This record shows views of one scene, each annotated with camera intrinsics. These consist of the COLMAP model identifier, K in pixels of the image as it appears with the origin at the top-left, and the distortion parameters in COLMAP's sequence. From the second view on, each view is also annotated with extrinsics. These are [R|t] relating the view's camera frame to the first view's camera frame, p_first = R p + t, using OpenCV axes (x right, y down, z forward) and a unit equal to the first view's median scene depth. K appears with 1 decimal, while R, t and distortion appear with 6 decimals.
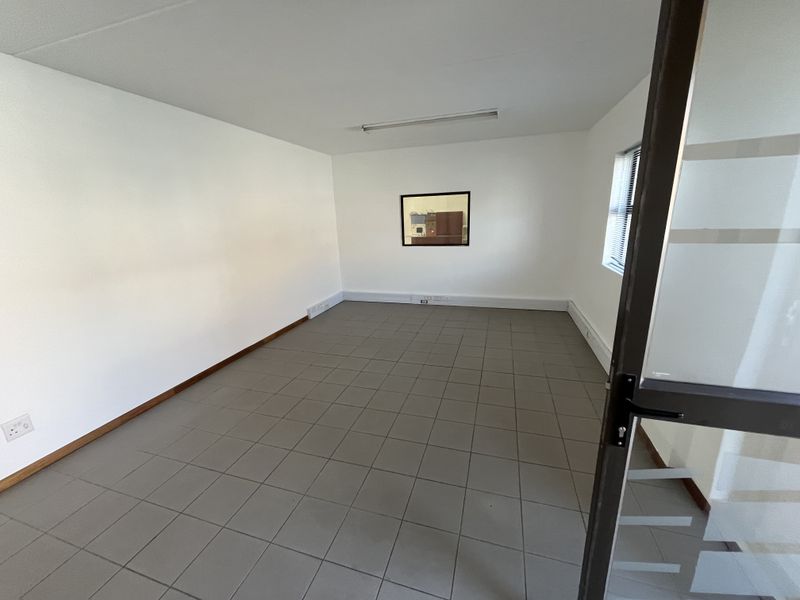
lens RADIAL K [[322.9, 0, 396.3], [0, 322.9, 301.1], [0, 0, 1]] dist [-0.000012, -0.000133]
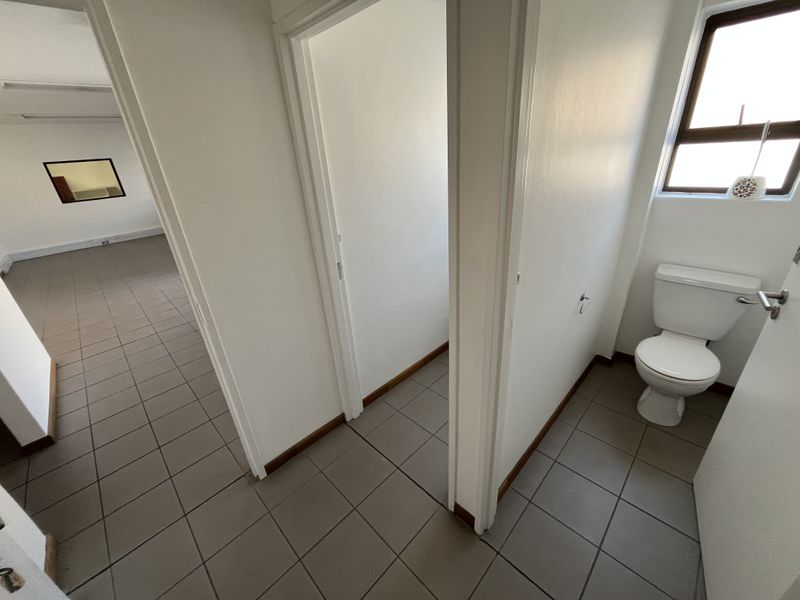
lens RADIAL K [[322.9, 0, 396.3], [0, 322.9, 301.1], [0, 0, 1]] dist [-0.000012, -0.000133]
pose [[0.461553, -0.370990, 0.805813, -0.554337], [0.274503, 0.923501, 0.267943, 0.208875], [-0.843574, 0.097528, 0.528083, -0.756411]]
